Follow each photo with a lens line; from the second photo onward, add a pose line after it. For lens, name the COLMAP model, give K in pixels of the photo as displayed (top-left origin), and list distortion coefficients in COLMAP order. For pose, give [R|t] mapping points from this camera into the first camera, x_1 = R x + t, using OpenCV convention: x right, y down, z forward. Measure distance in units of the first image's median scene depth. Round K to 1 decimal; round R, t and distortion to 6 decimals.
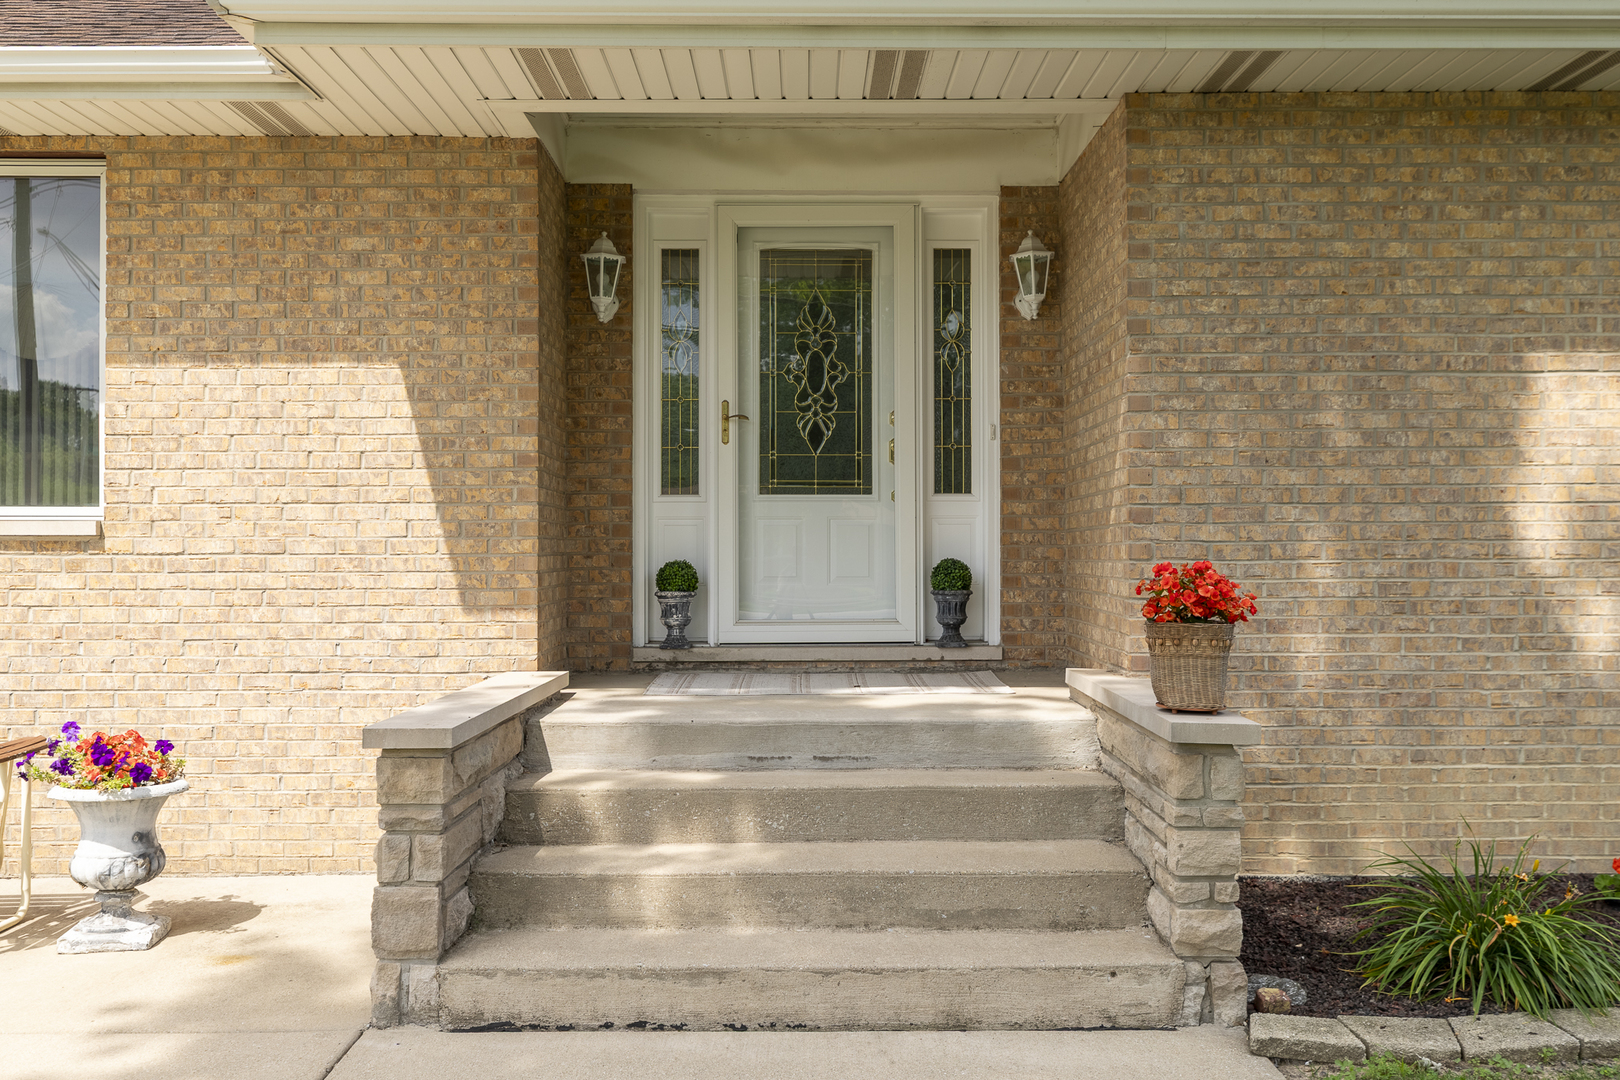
lens RADIAL K [[1456.4, 0, 810.0], [0, 1456.4, 540.0], [0, 0, 1]] dist [-0.000508, -0.000312]
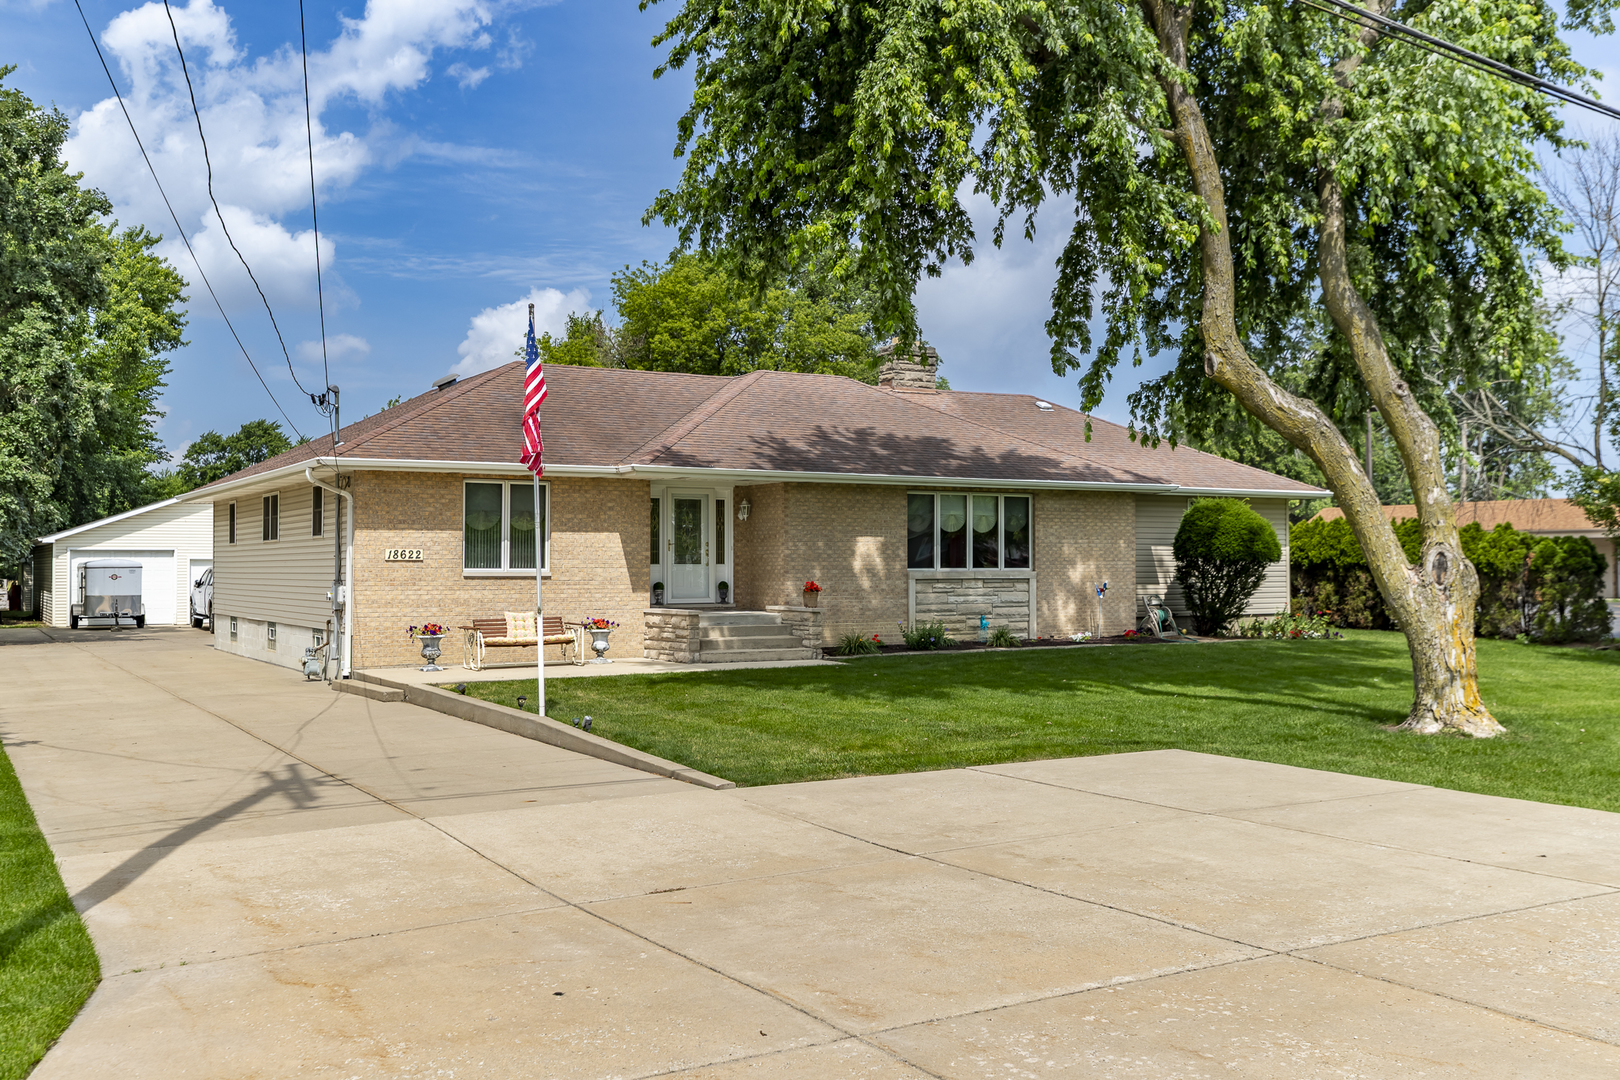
lens RADIAL K [[1498.9, 0, 813.0], [0, 1498.9, 527.9], [0, 0, 1]] dist [0.060031, -0.086173]
pose [[0.867065, 0.017452, 0.497890, -1.699190], [-0.003121, 0.999557, -0.029602, -0.010433], [-0.498186, 0.024113, 0.866735, -2.611809]]
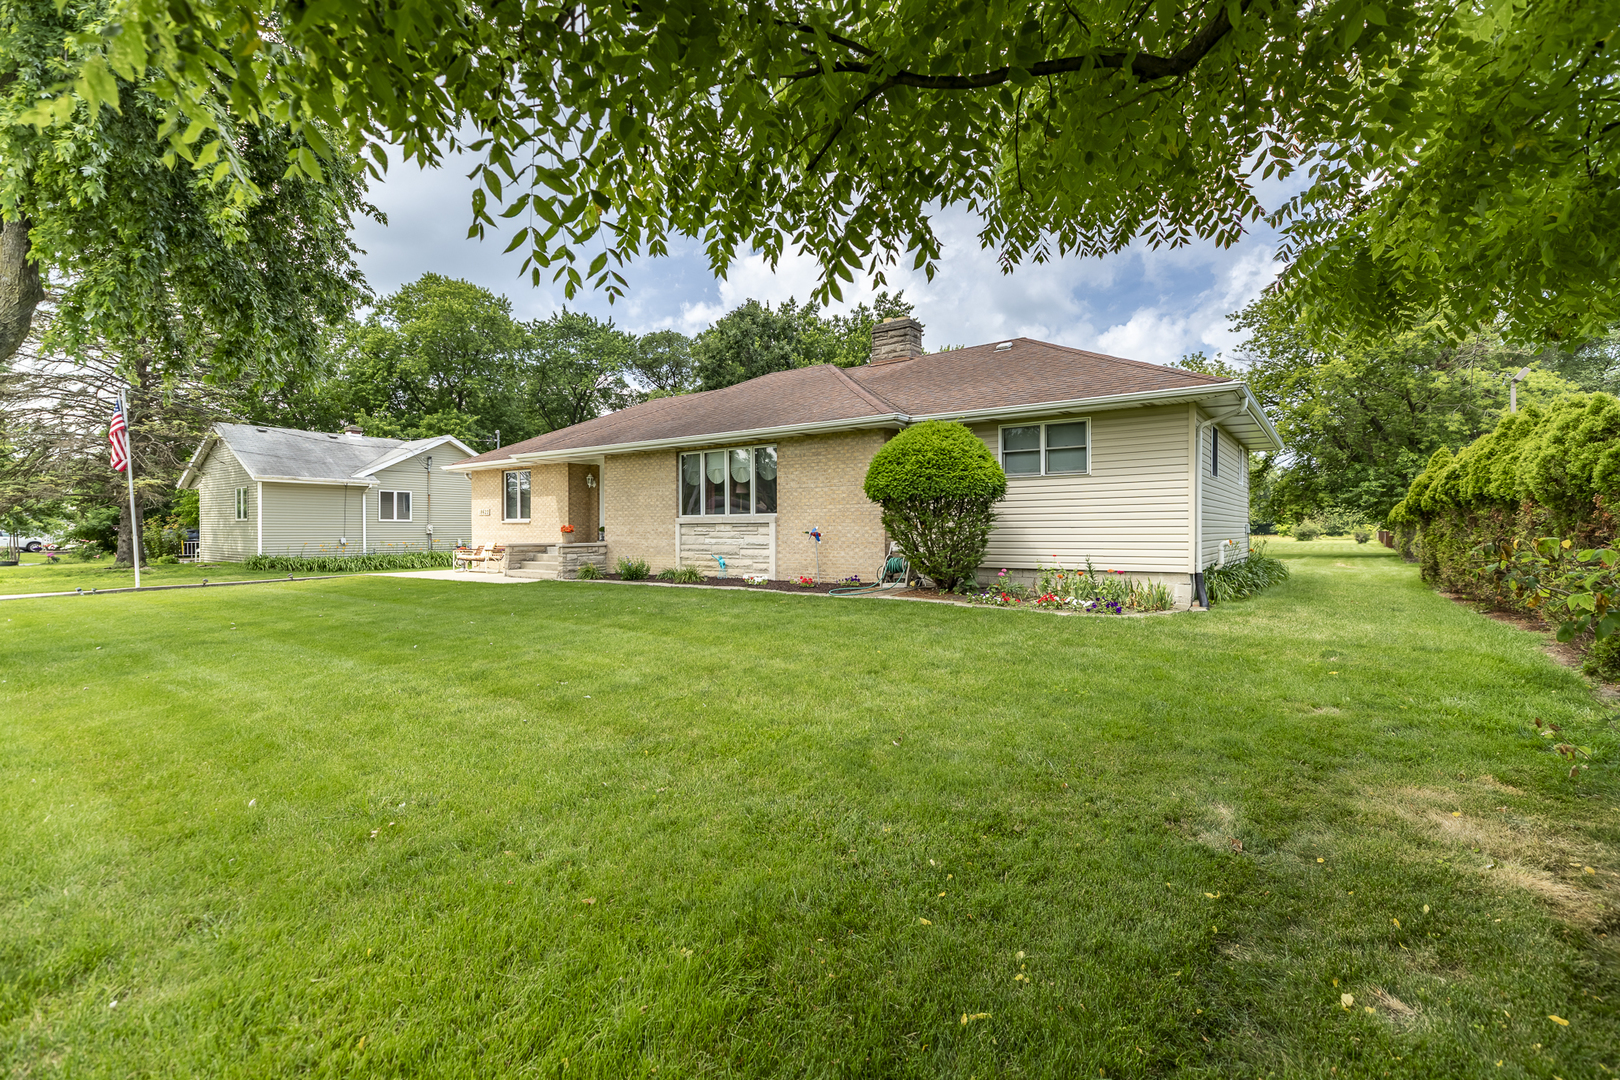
lens RADIAL K [[718.9, 0, 814.3], [0, 718.9, 530.9], [0, 0, 1]] dist [0.022786, -0.010197]
pose [[0.811327, 0.002906, -0.584585, 2.355523], [0.000938, 0.999980, 0.006272, 0.016082], [0.584592, -0.005637, 0.811308, -0.896849]]
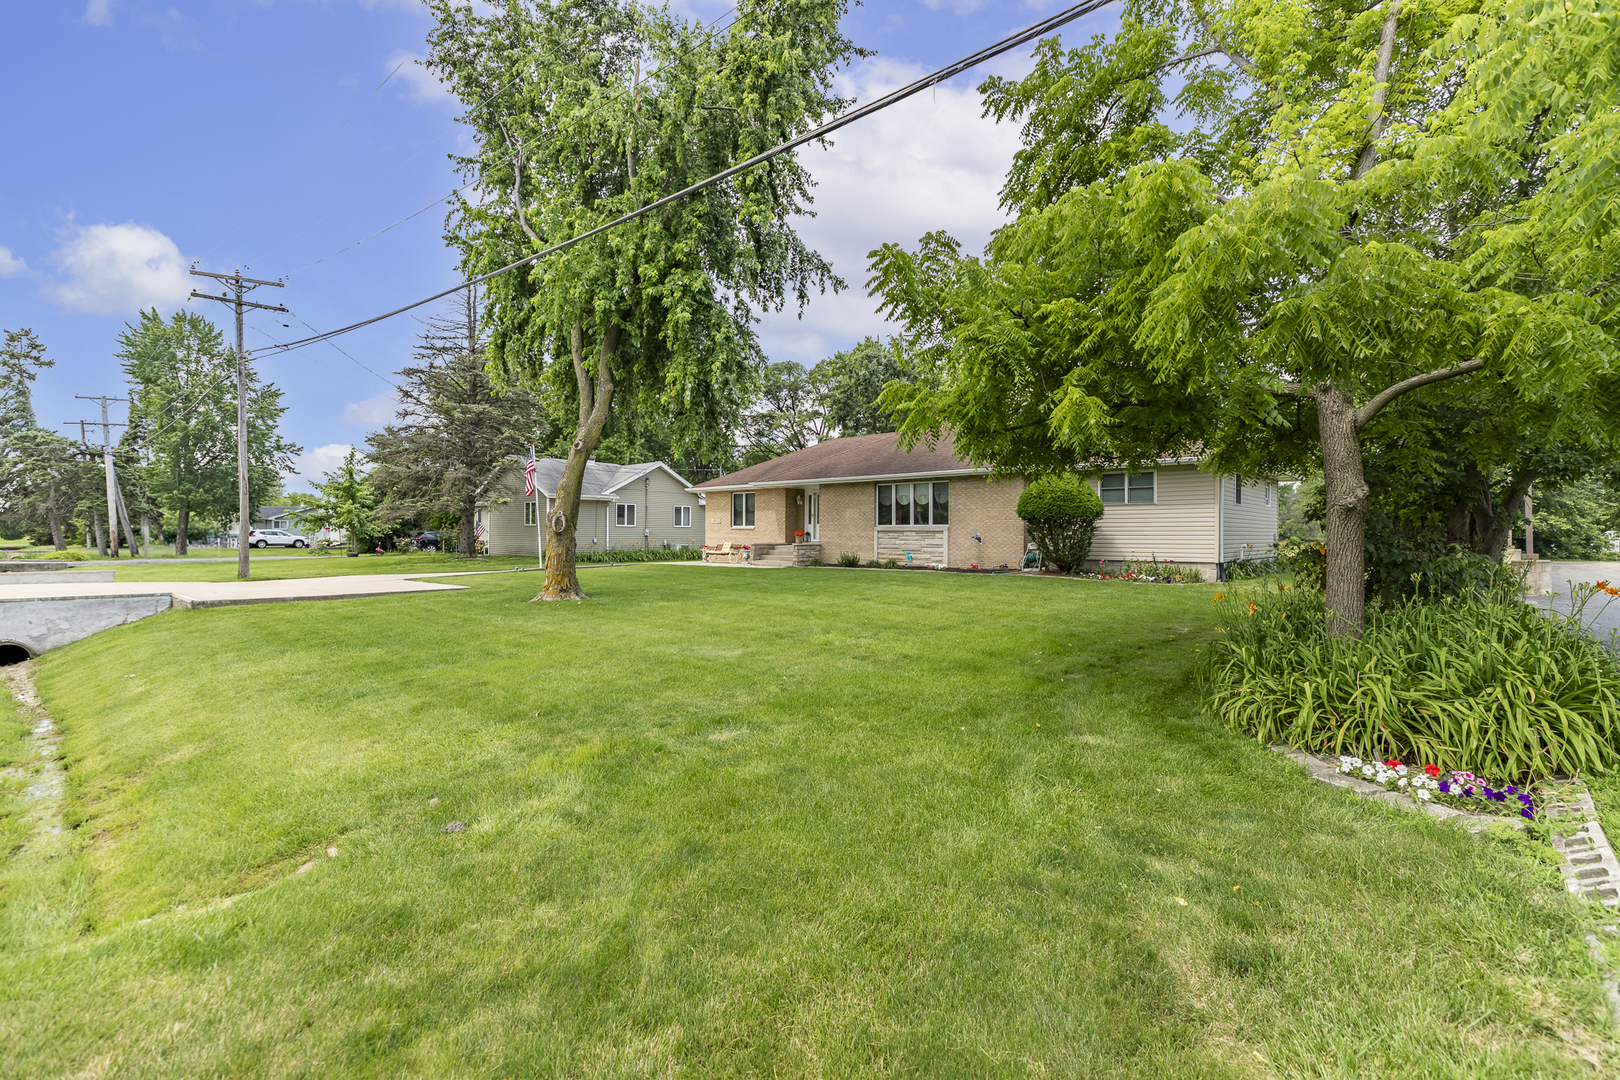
lens RADIAL K [[718.9, 0, 814.3], [0, 718.9, 530.9], [0, 0, 1]] dist [0.022786, -0.010197]
pose [[0.749587, 0.004786, -0.661888, 2.766924], [-0.004450, 0.999988, 0.002191, 0.000873], [0.661890, 0.001303, 0.749599, -2.167793]]
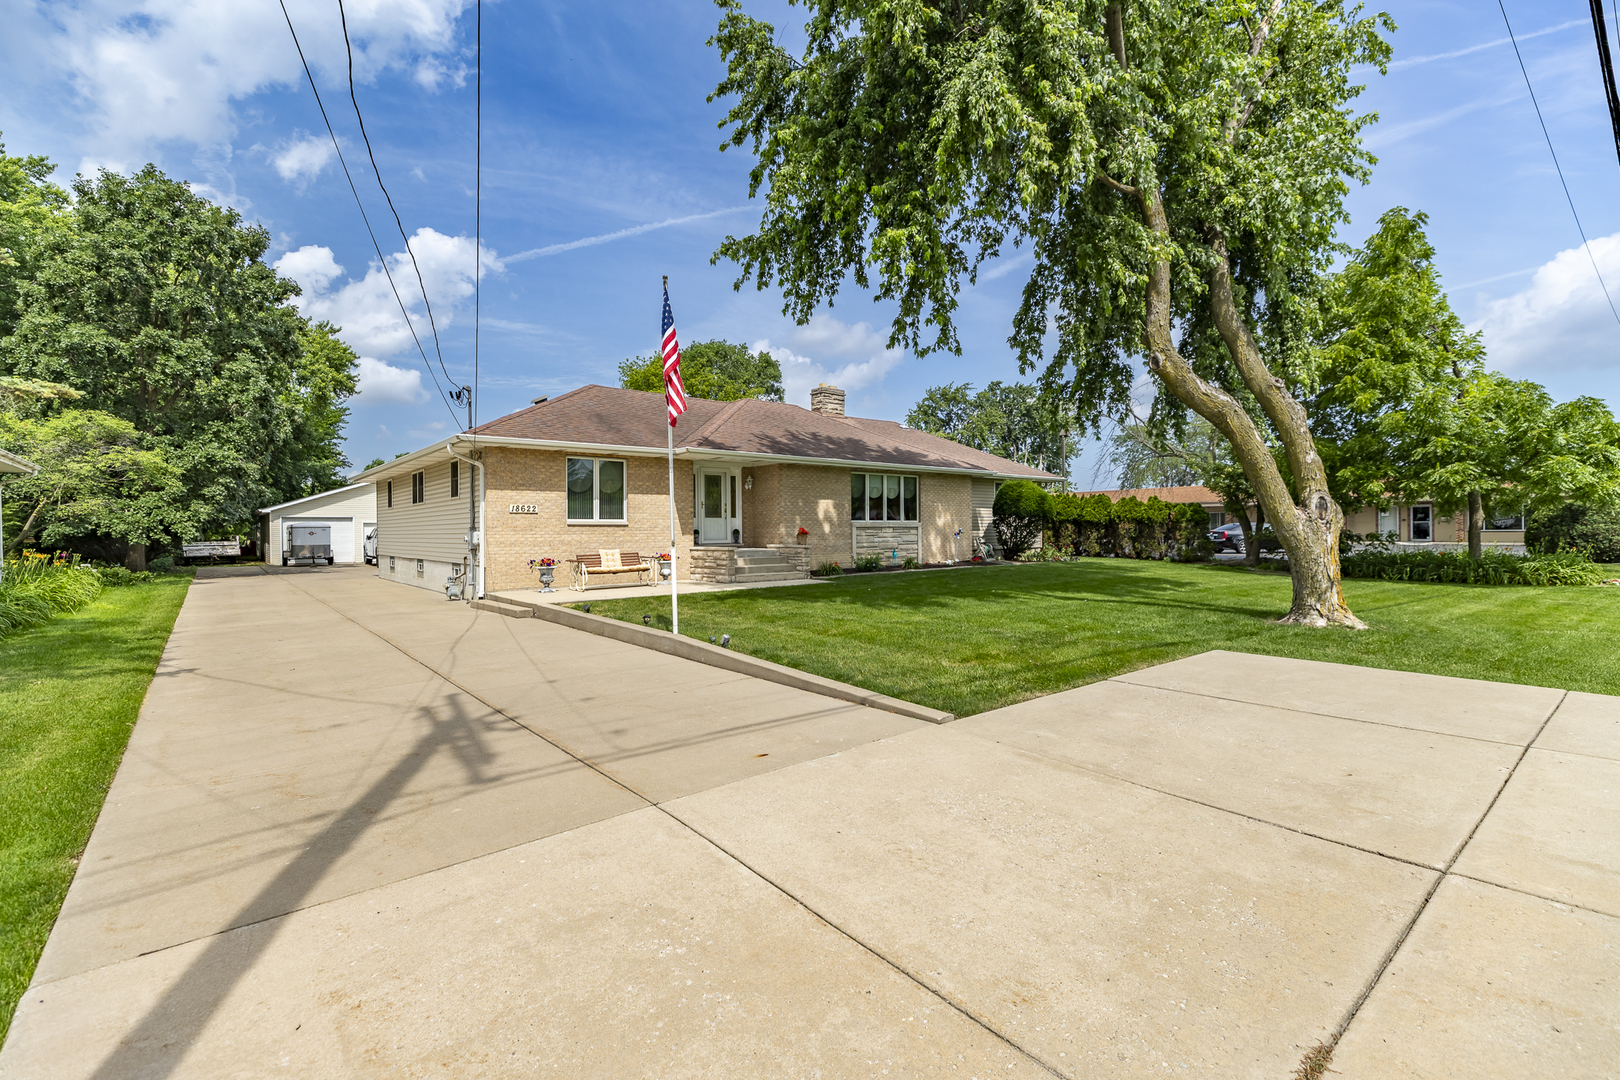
lens RADIAL K [[718.9, 0, 814.3], [0, 718.9, 530.9], [0, 0, 1]] dist [0.022786, -0.010197]
pose [[0.776138, -0.000726, 0.630563, -1.519129], [0.004010, 0.999985, -0.003784, 0.034917], [-0.630551, 0.005465, 0.776129, -1.502433]]
